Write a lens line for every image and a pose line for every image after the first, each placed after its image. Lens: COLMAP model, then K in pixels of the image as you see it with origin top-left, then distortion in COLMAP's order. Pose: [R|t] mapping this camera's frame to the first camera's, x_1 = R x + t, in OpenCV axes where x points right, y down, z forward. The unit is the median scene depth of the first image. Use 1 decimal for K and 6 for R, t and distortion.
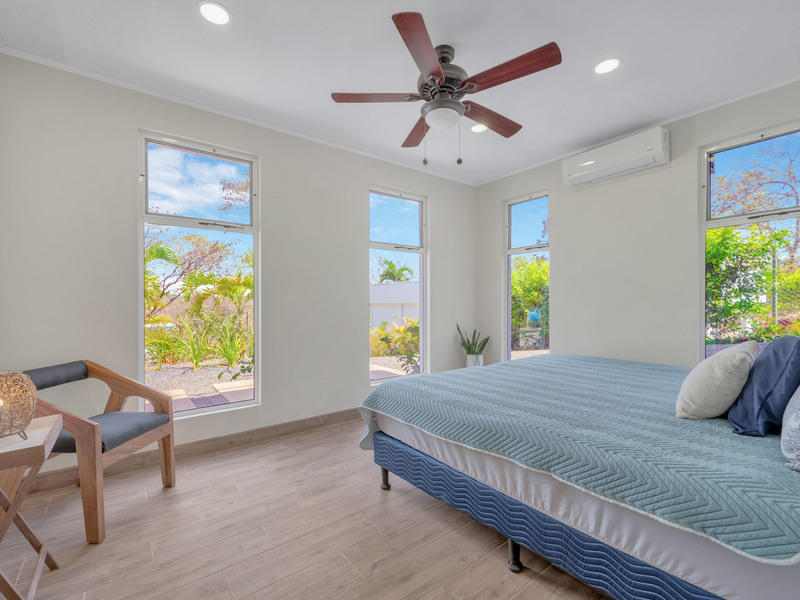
lens RADIAL K [[356.3, 0, 400.0], [0, 356.3, 300.0], [0, 0, 1]] dist [0.002236, -0.000041]
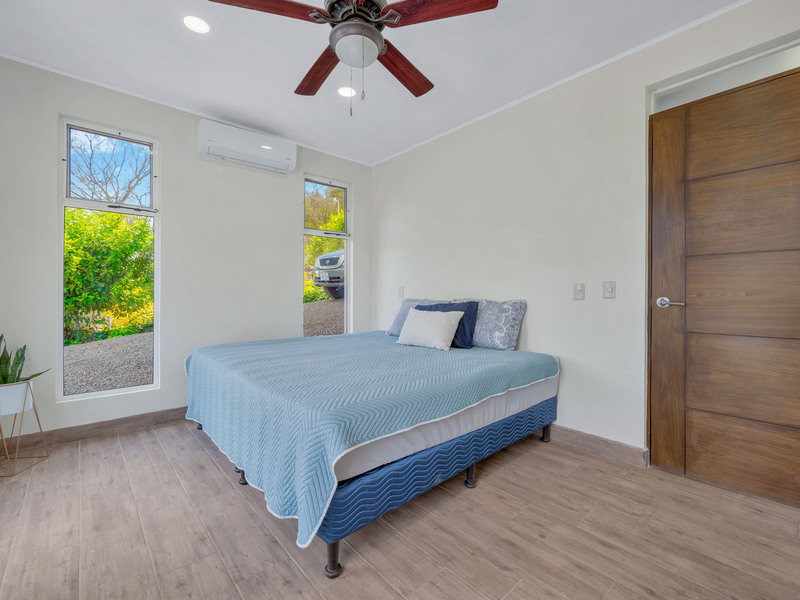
lens RADIAL K [[360.8, 0, 400.9], [0, 360.8, 297.9], [0, 0, 1]] dist [0.002514, 0.000312]
pose [[-0.064645, 0.002639, 0.997905, -0.842628], [-0.006433, 0.999975, -0.003062, 0.064846], [-0.997888, -0.006617, -0.064627, 1.162881]]
